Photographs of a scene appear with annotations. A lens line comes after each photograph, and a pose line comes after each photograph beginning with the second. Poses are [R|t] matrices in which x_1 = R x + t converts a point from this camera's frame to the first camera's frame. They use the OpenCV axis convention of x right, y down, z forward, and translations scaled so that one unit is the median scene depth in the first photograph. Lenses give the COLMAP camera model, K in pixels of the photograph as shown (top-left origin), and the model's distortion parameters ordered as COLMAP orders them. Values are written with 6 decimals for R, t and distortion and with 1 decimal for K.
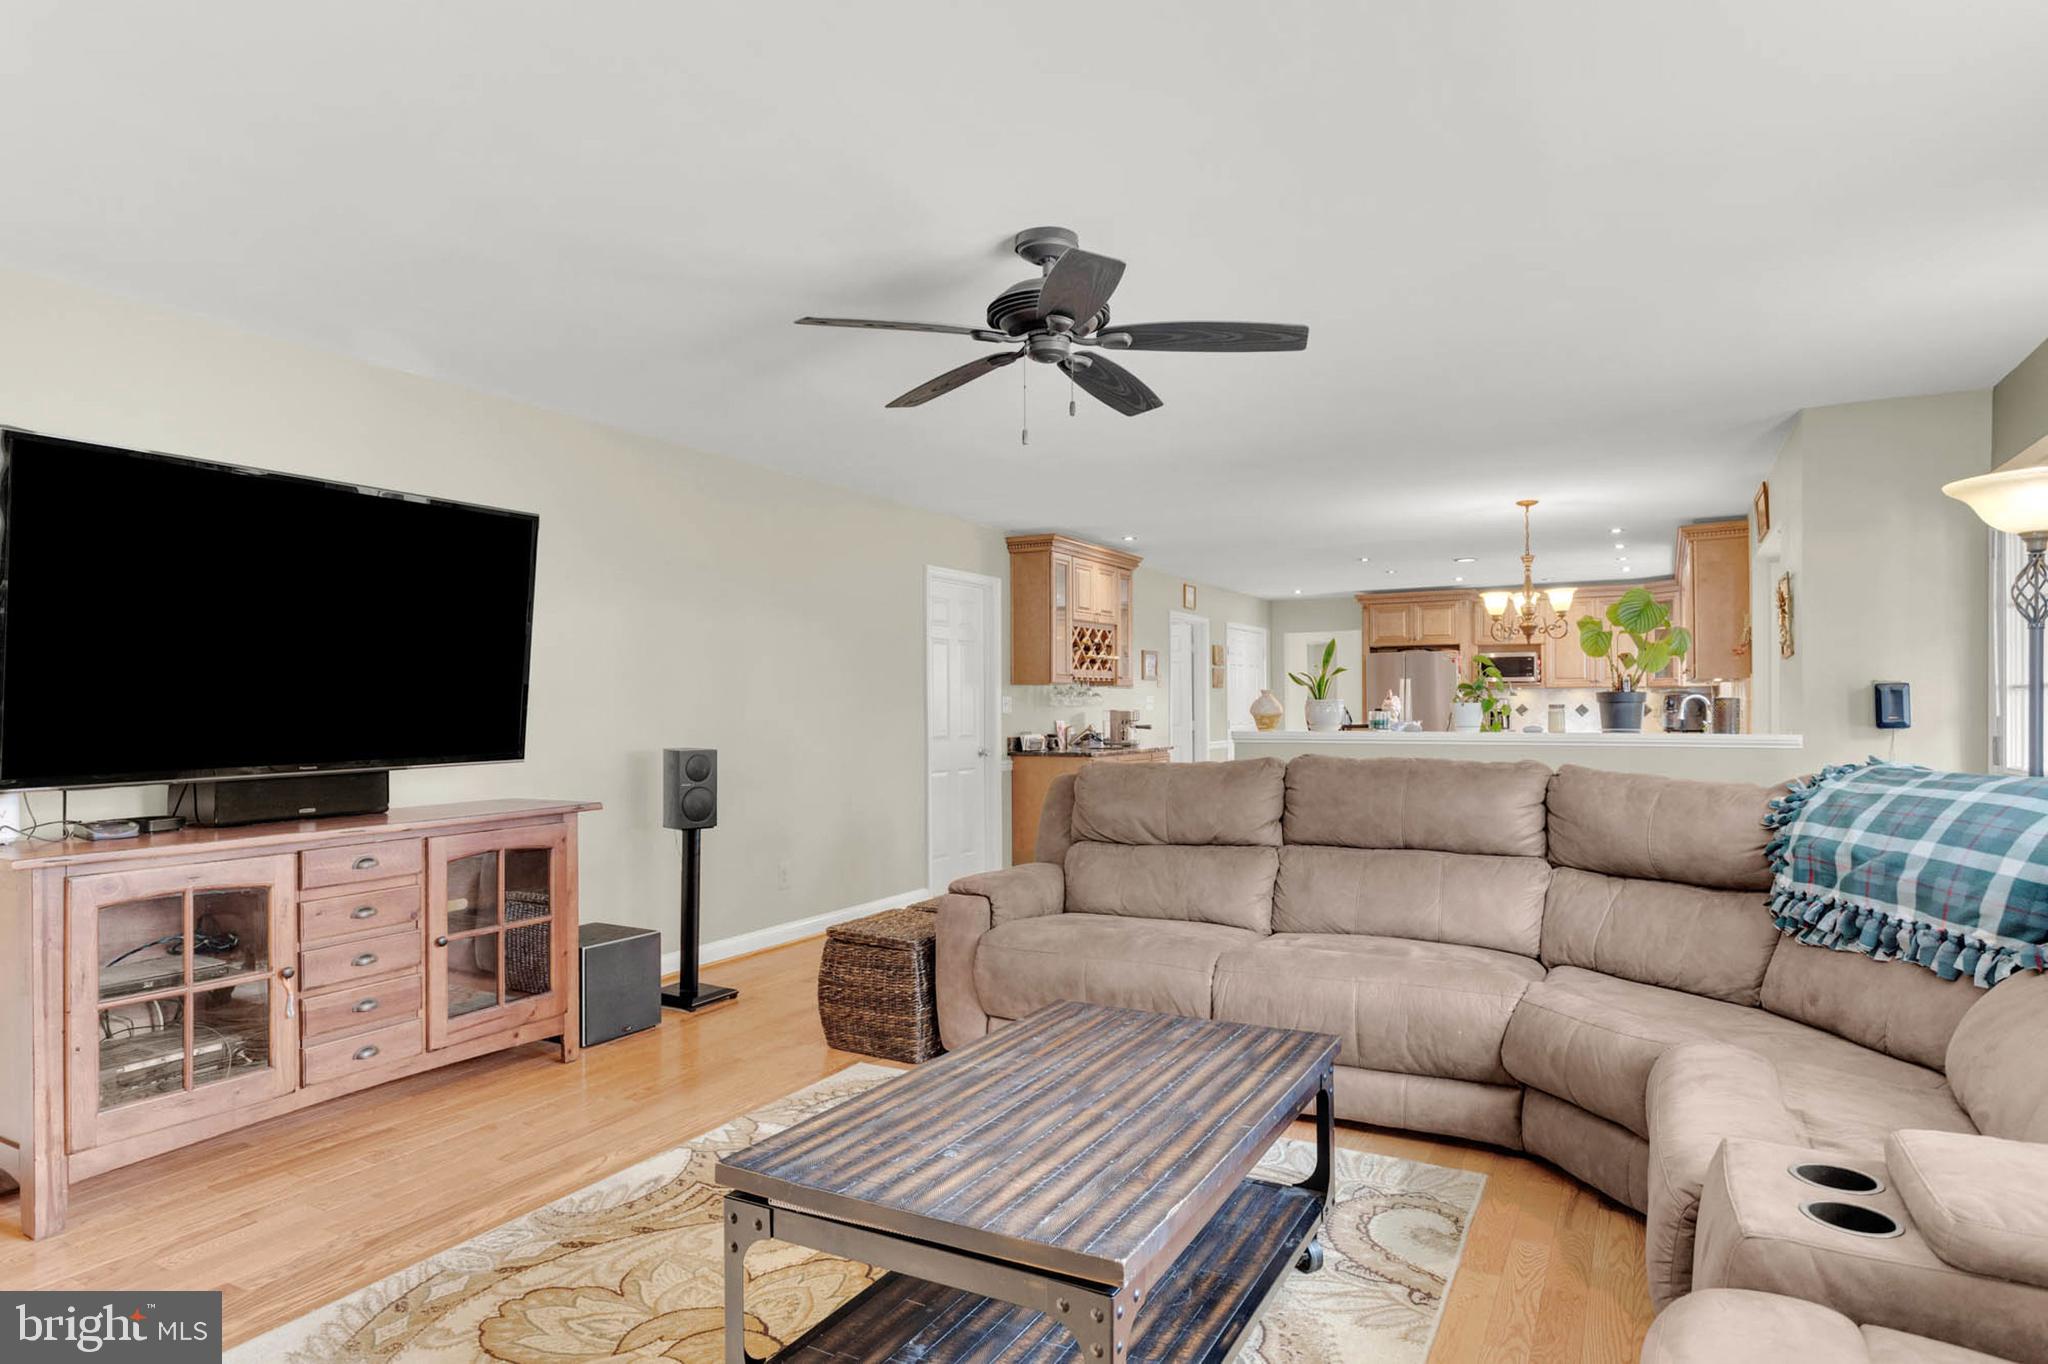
lens RADIAL K [[1128.2, 0, 1030.7], [0, 1128.2, 697.4], [0, 0, 1]] dist [-0.003890, 0.001565]
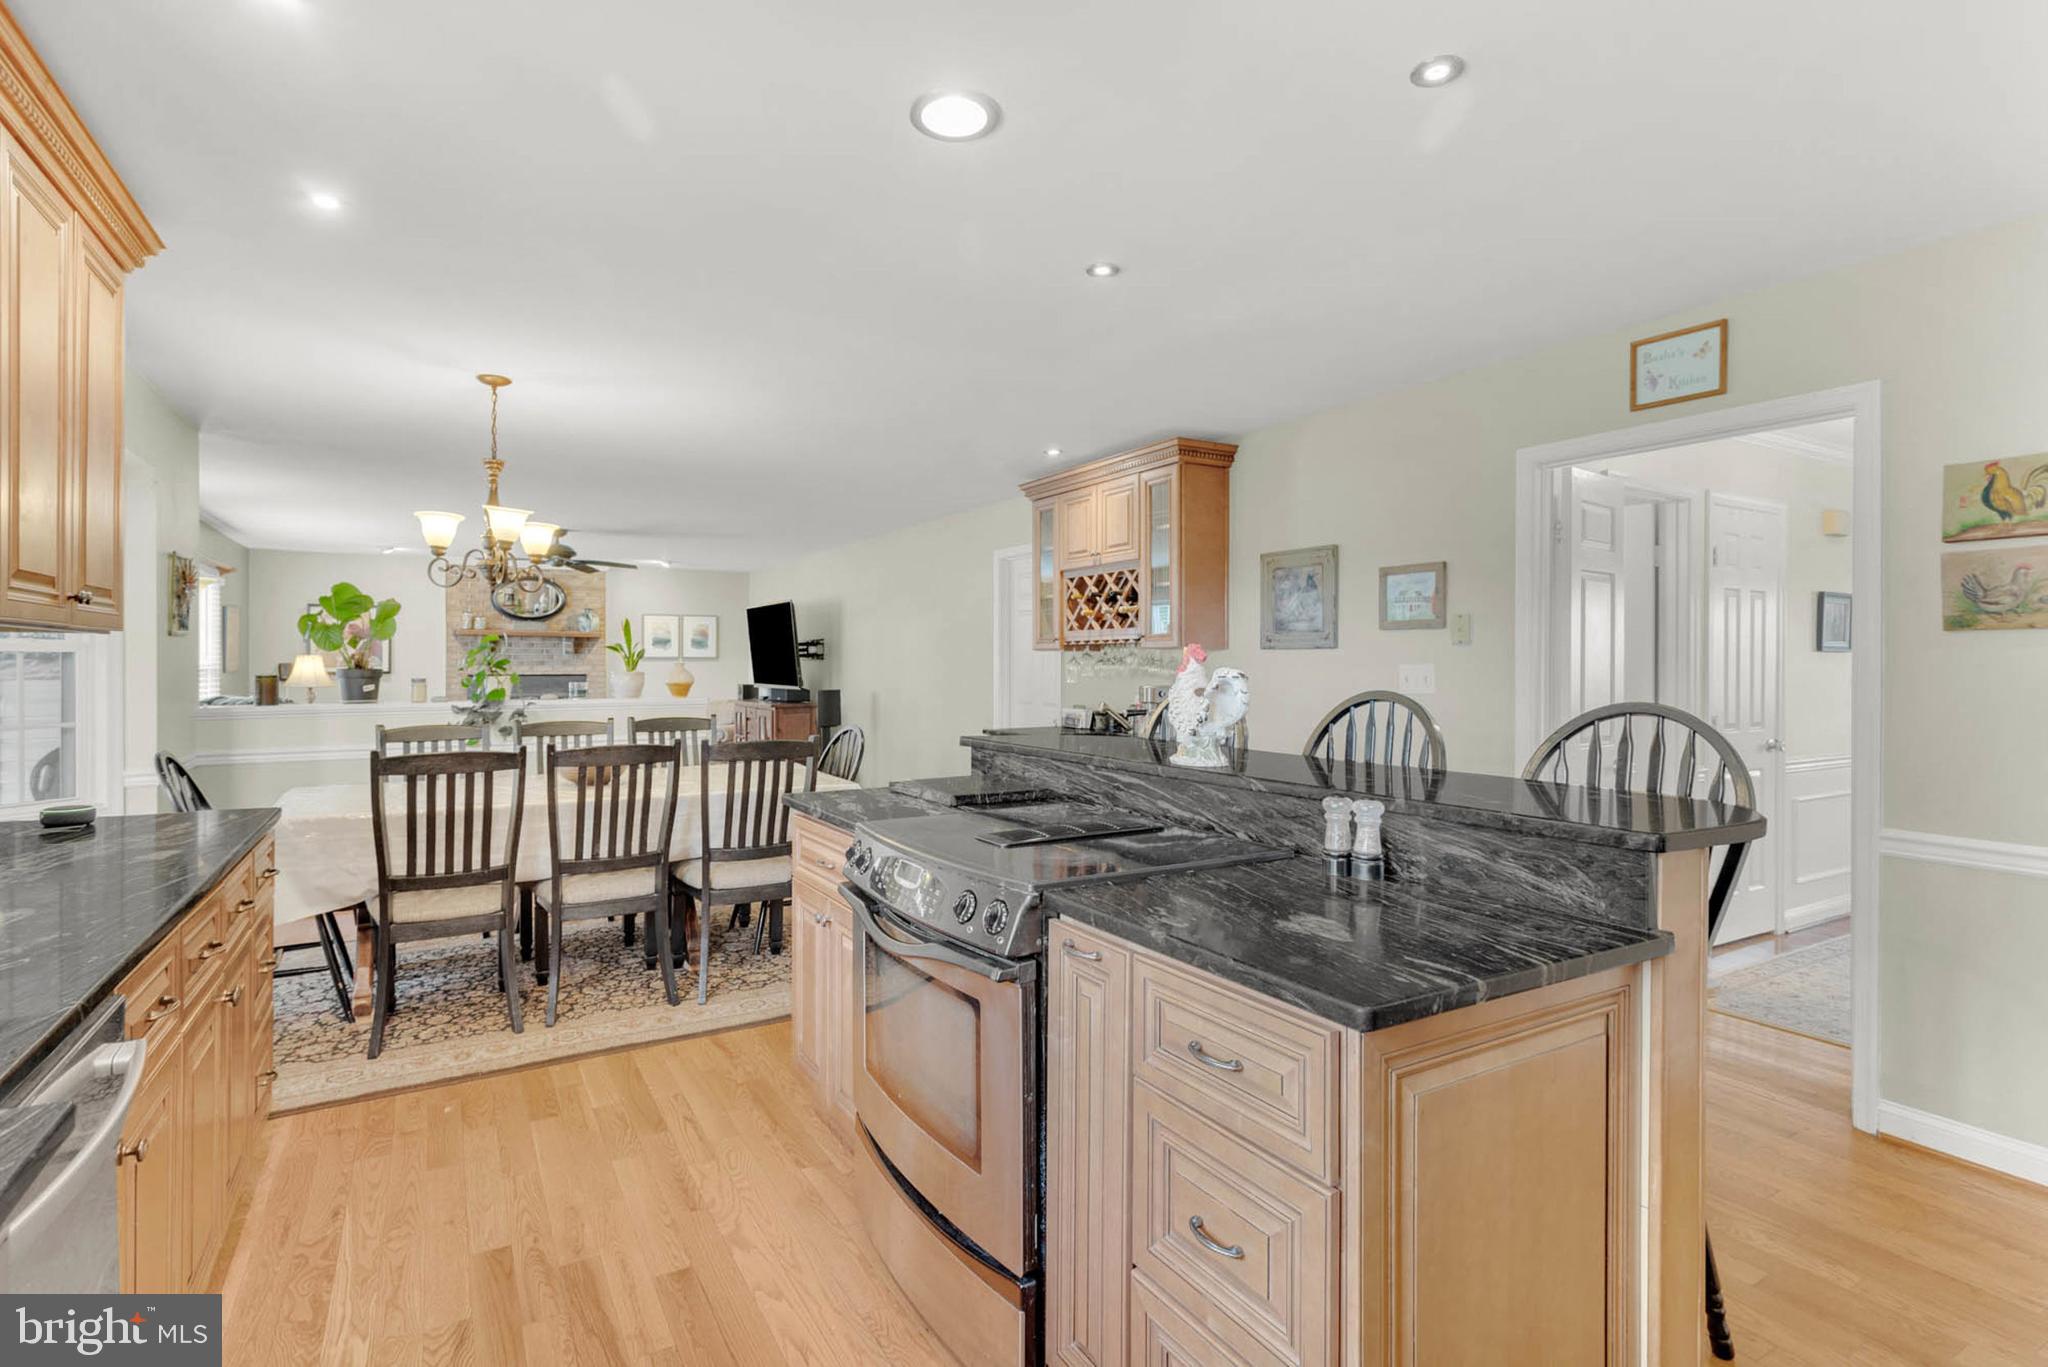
lens RADIAL K [[994.6, 0, 1005.2], [0, 994.6, 662.2], [0, 0, 1]] dist [-0.005514, 0.003560]
pose [[-0.516721, 0.005665, -0.856135, 1.383446], [0.008389, 0.999964, 0.001553, -0.009863], [0.856113, -0.006379, -0.516750, 2.735018]]
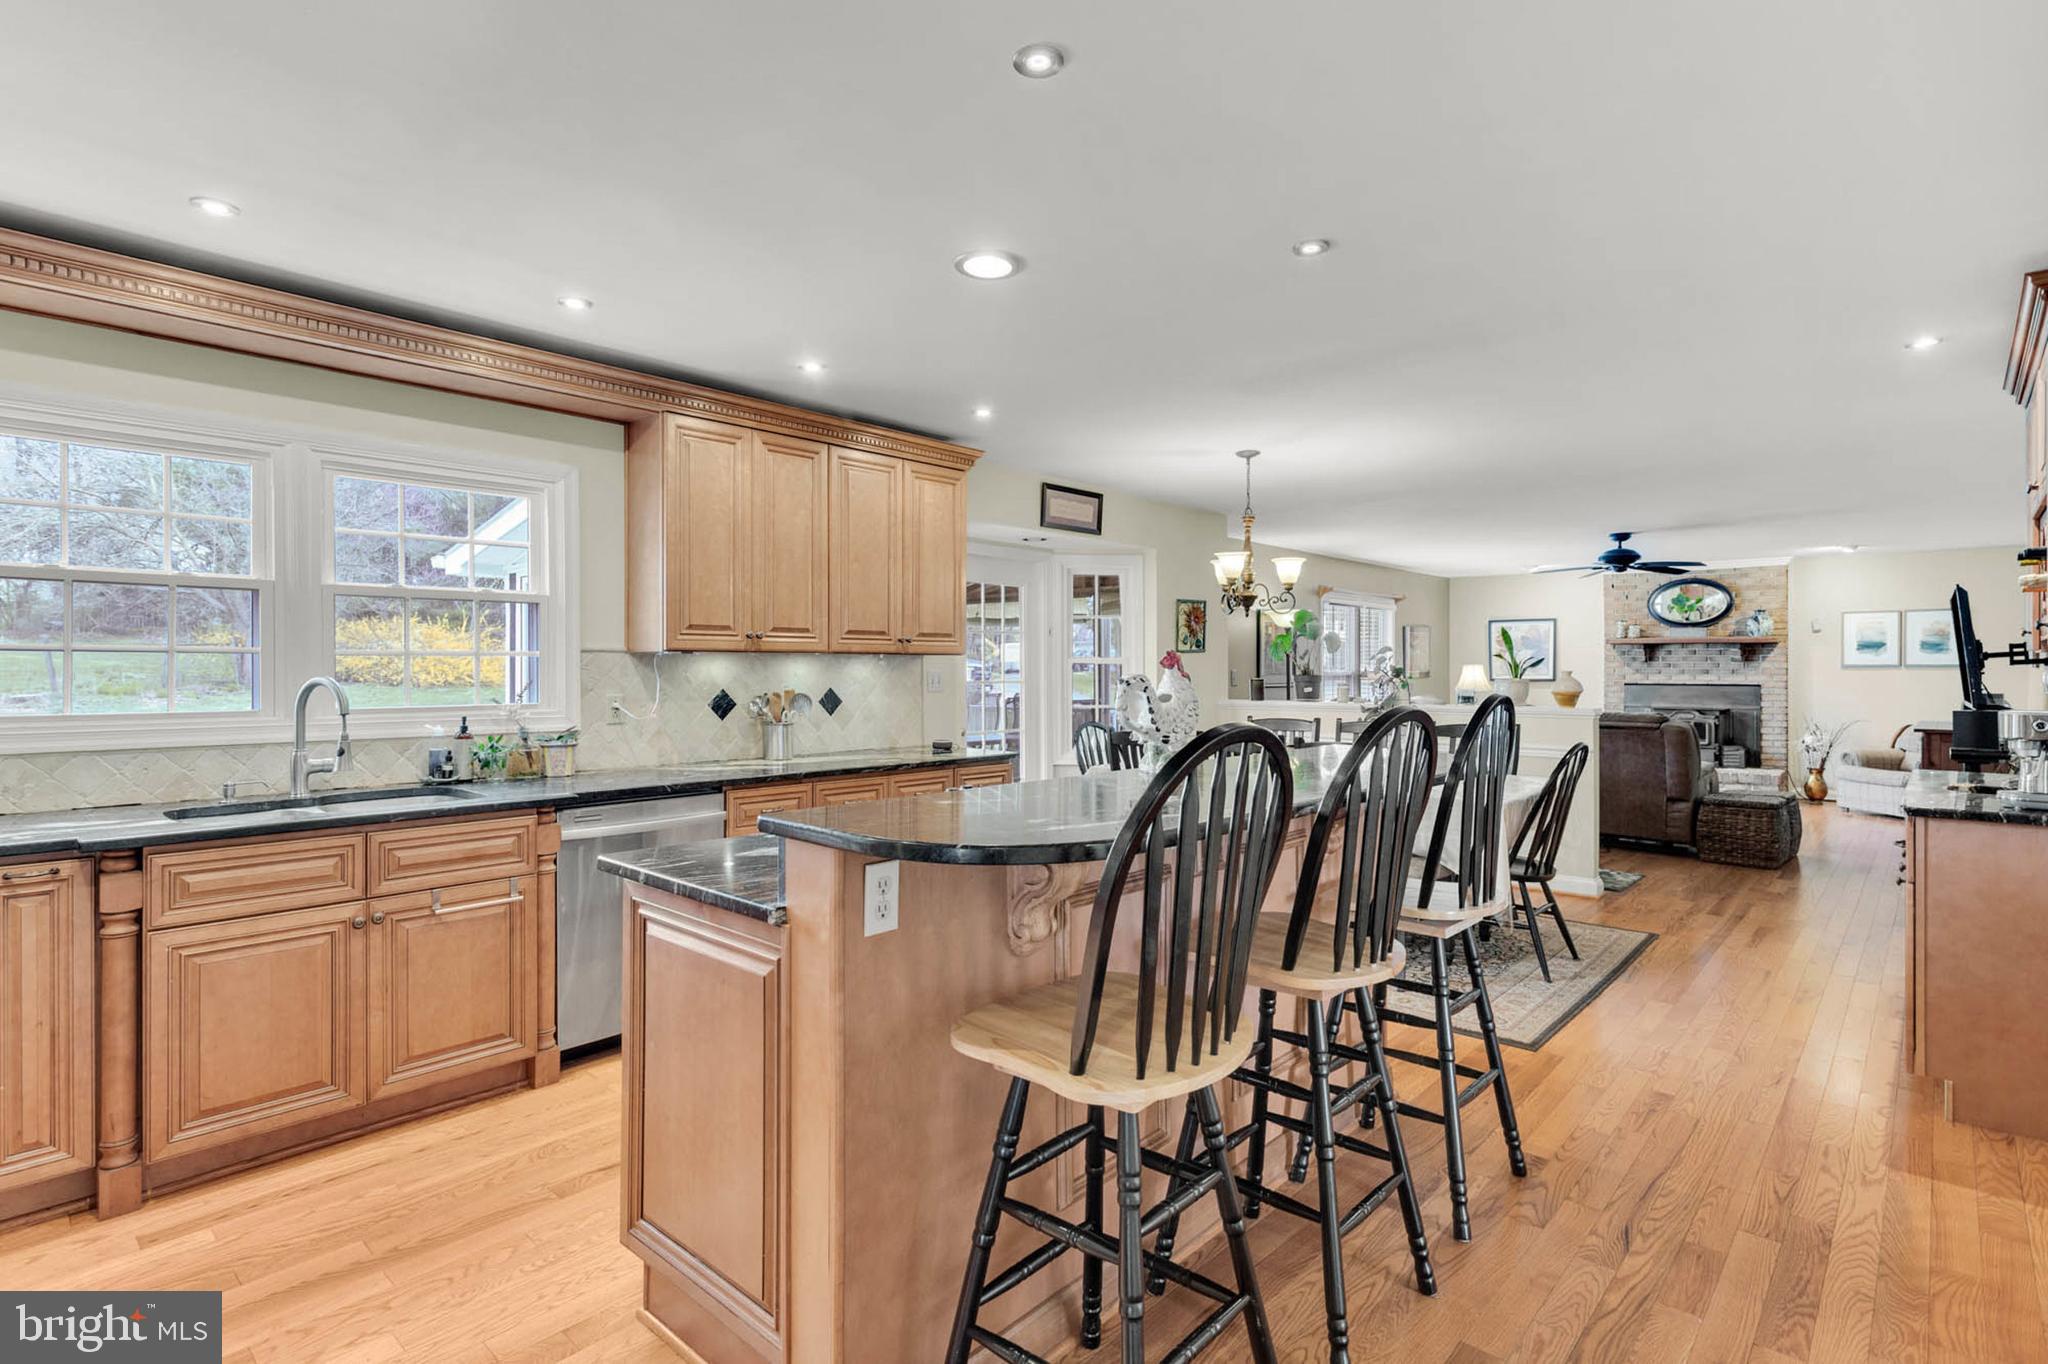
lens RADIAL K [[994.6, 0, 1030.9], [0, 994.6, 673.2], [0, 0, 1]] dist [-0.005514, 0.003560]
pose [[-0.972675, 0.003663, 0.232141, 0.753322], [0.002767, 0.999987, -0.004185, -0.003983], [-0.232154, -0.003428, -0.972673, 3.126399]]
